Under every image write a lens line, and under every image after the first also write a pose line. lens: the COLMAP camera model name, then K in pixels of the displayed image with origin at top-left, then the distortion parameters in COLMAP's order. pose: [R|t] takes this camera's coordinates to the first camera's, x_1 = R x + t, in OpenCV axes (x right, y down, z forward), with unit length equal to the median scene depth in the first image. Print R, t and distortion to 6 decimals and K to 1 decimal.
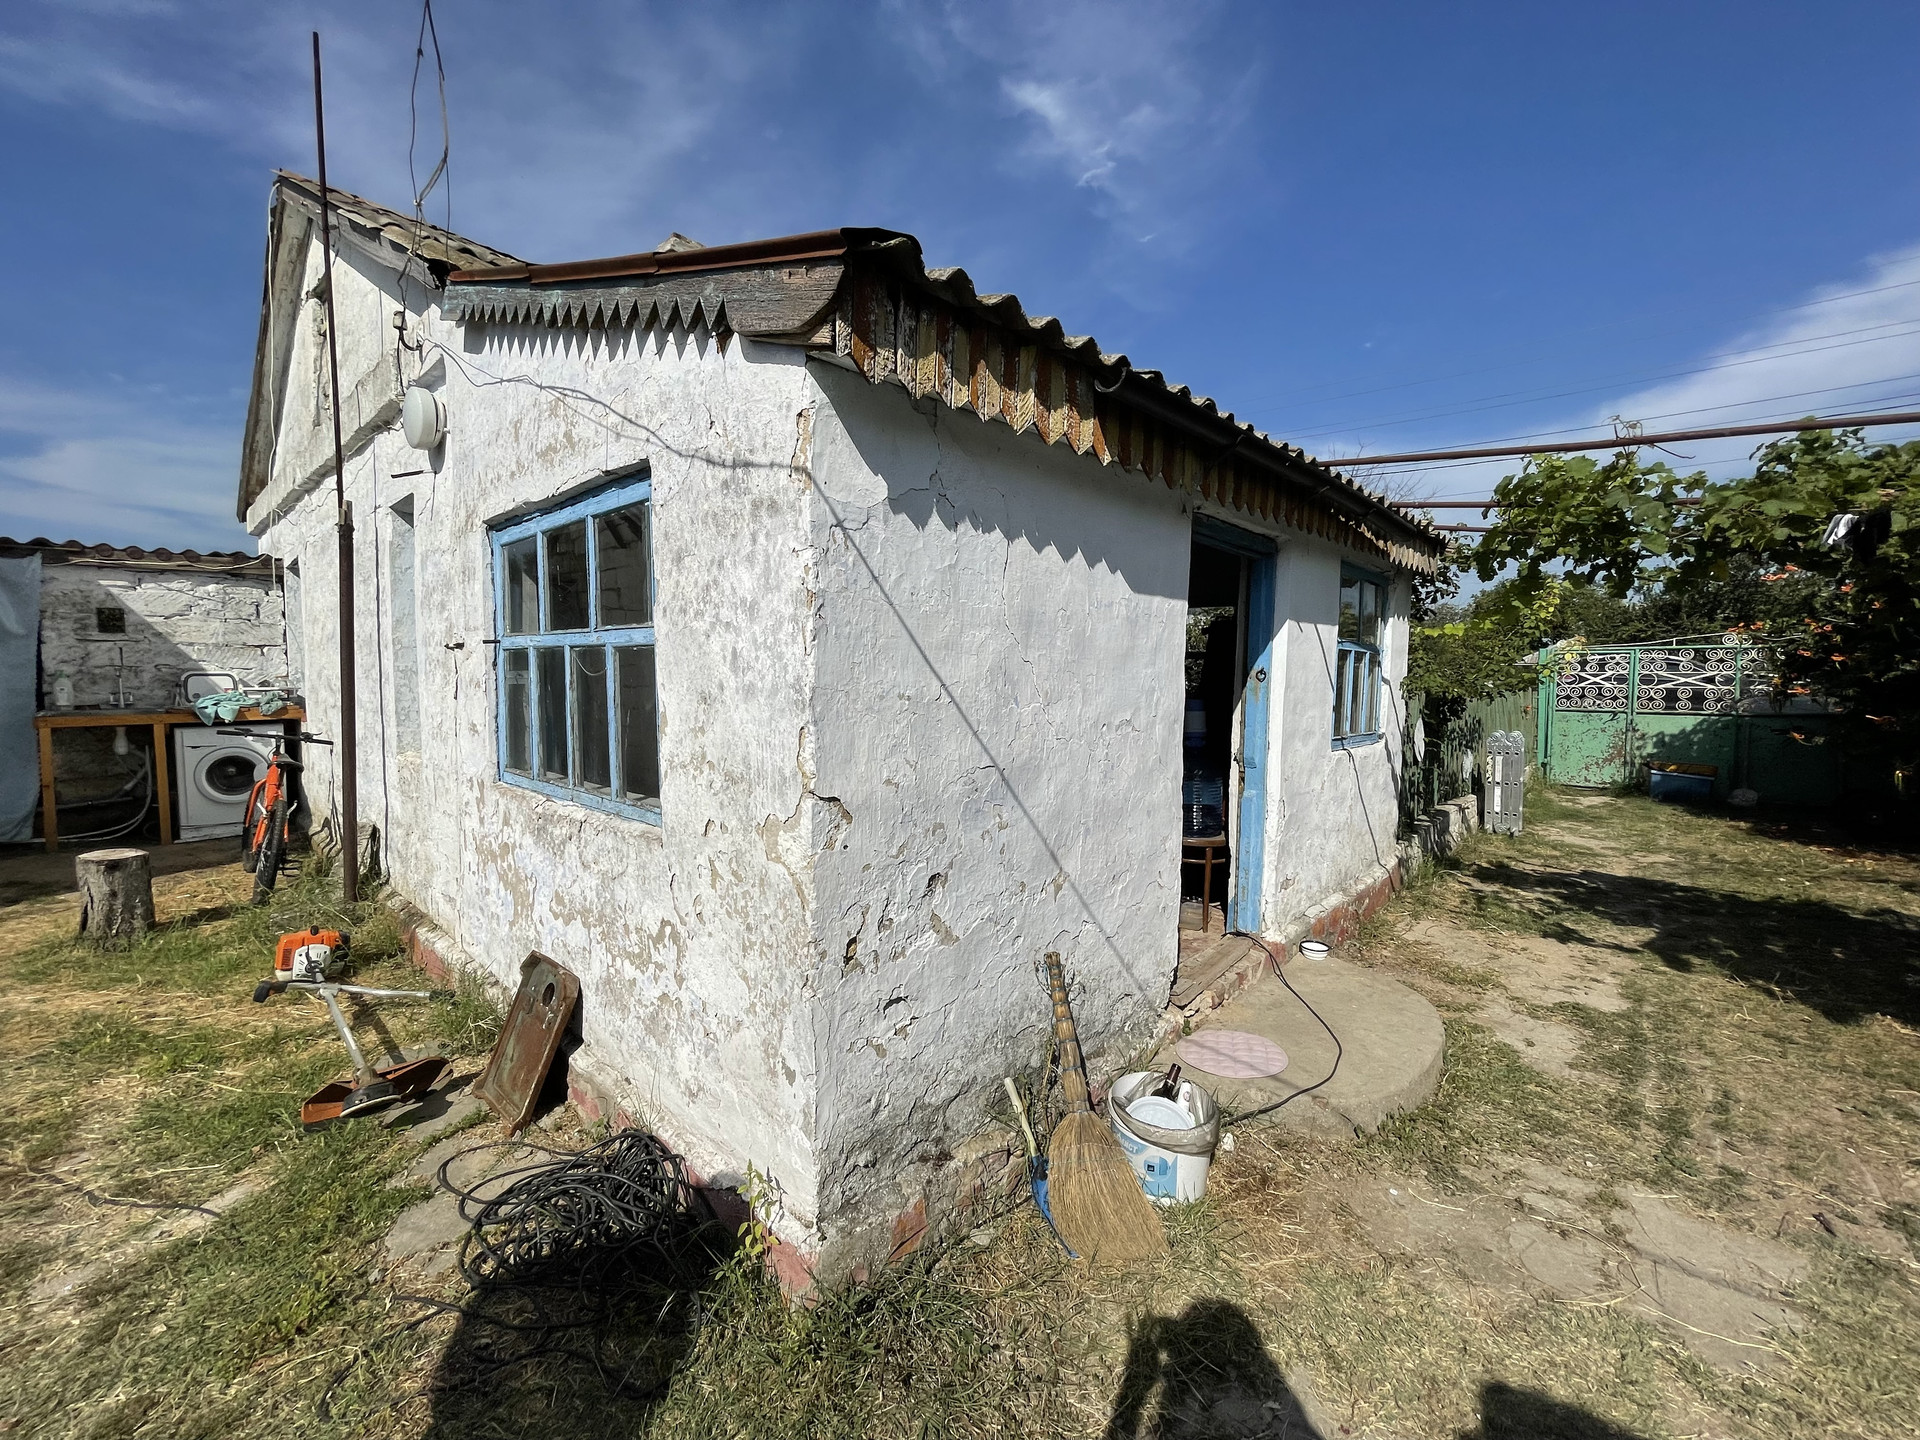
lens RADIAL K [[773.3, 0, 958.9], [0, 773.3, 714.6], [0, 0, 1]] dist [-0.000004, 0.000201]
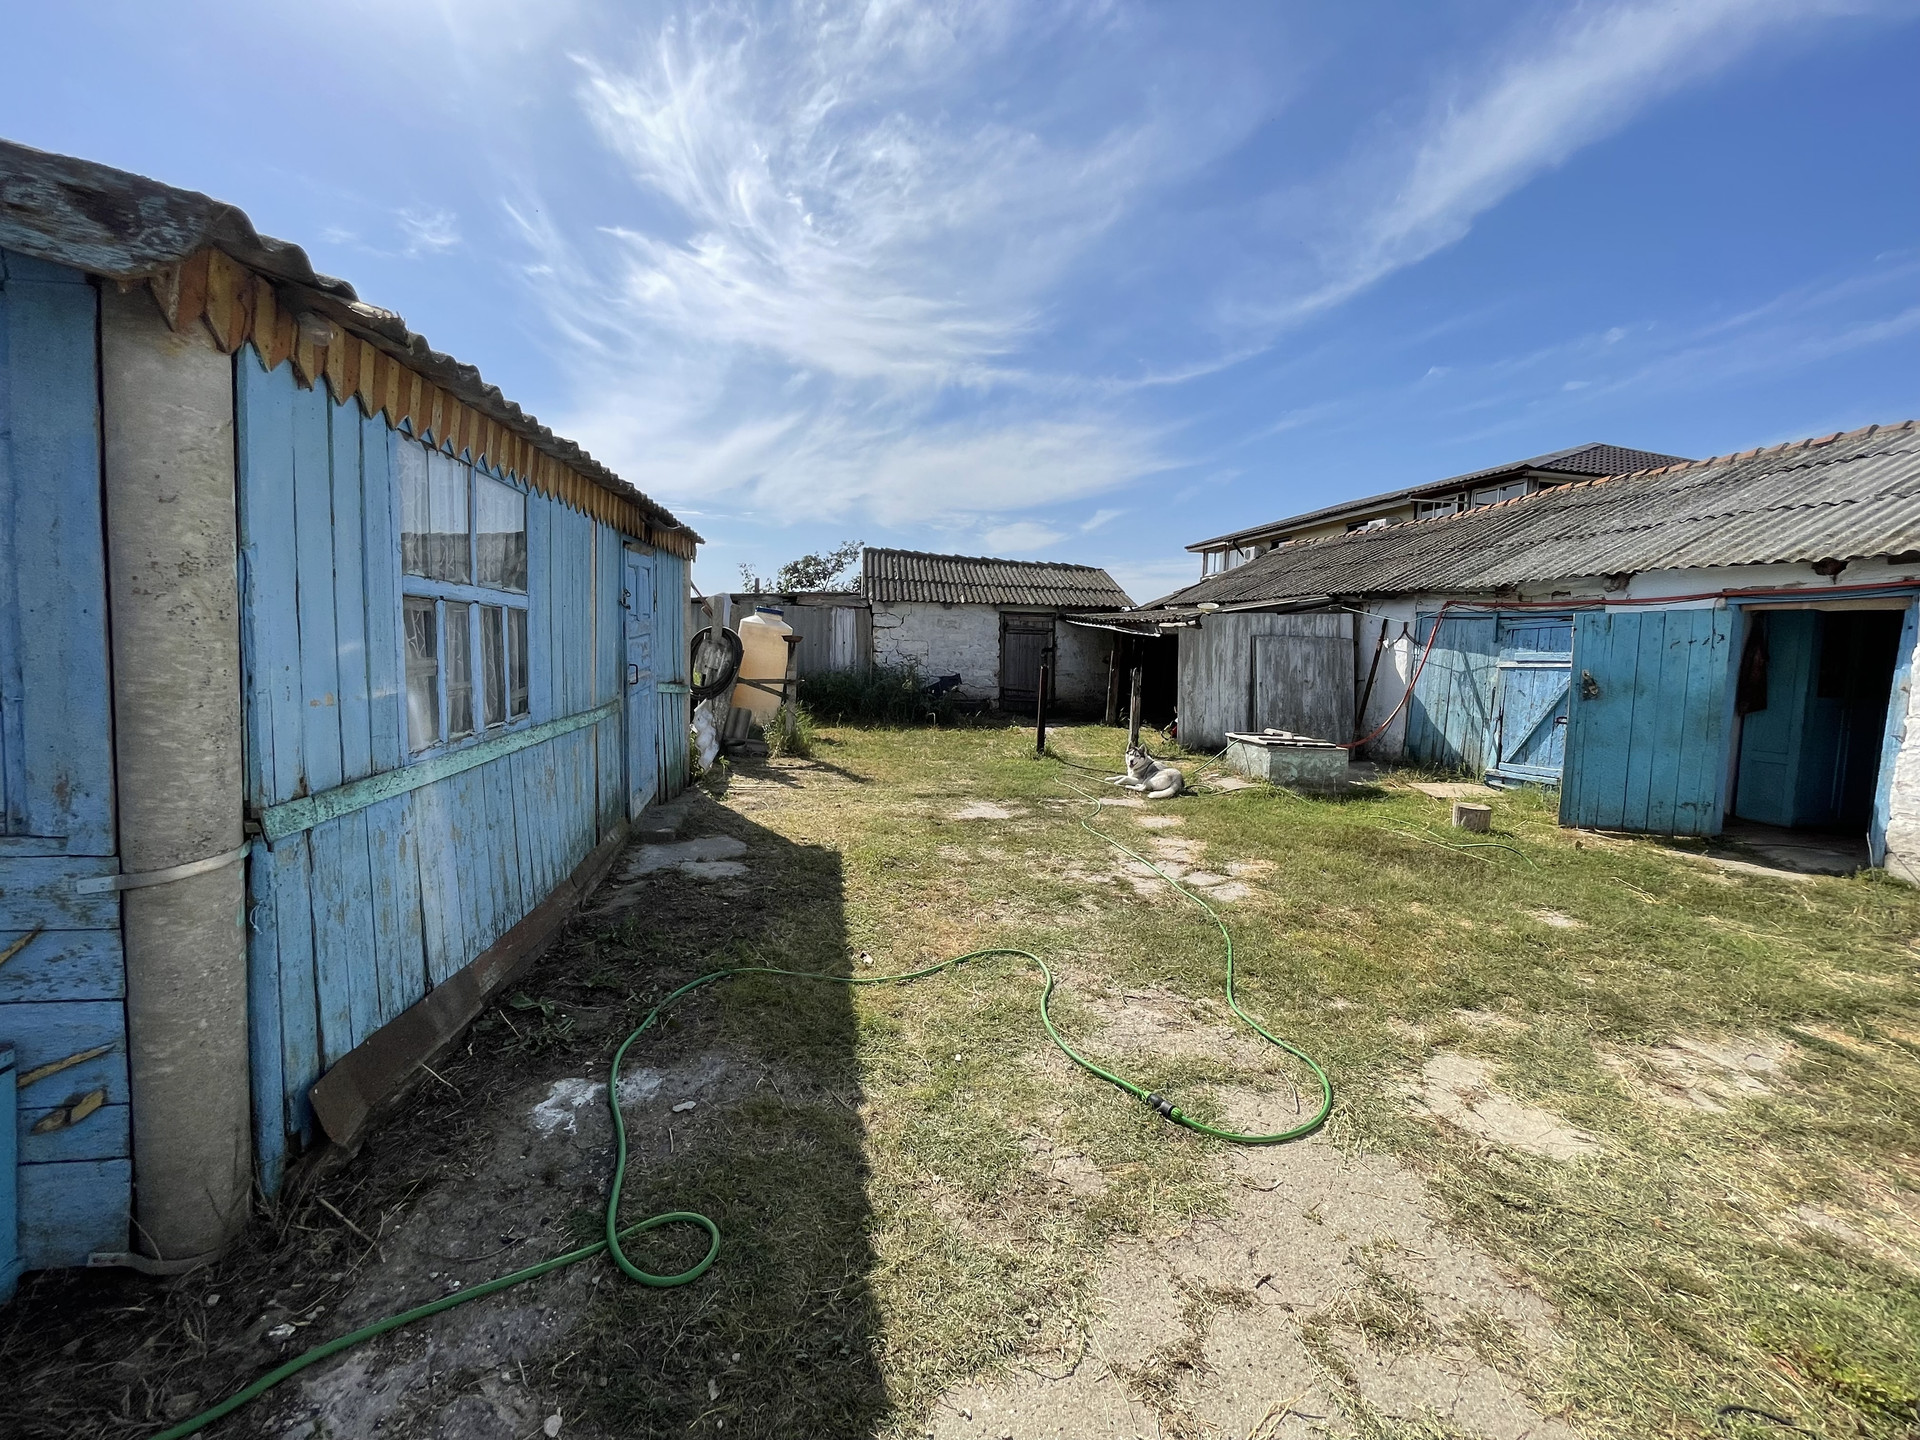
lens RADIAL K [[773.3, 0, 958.9], [0, 773.3, 714.6], [0, 0, 1]] dist [-0.000004, 0.000201]
pose [[-0.595309, 0.043846, -0.802300, 0.187466], [-0.083551, 0.989719, 0.116084, -0.001016], [0.799141, 0.136139, -0.585525, 0.248009]]
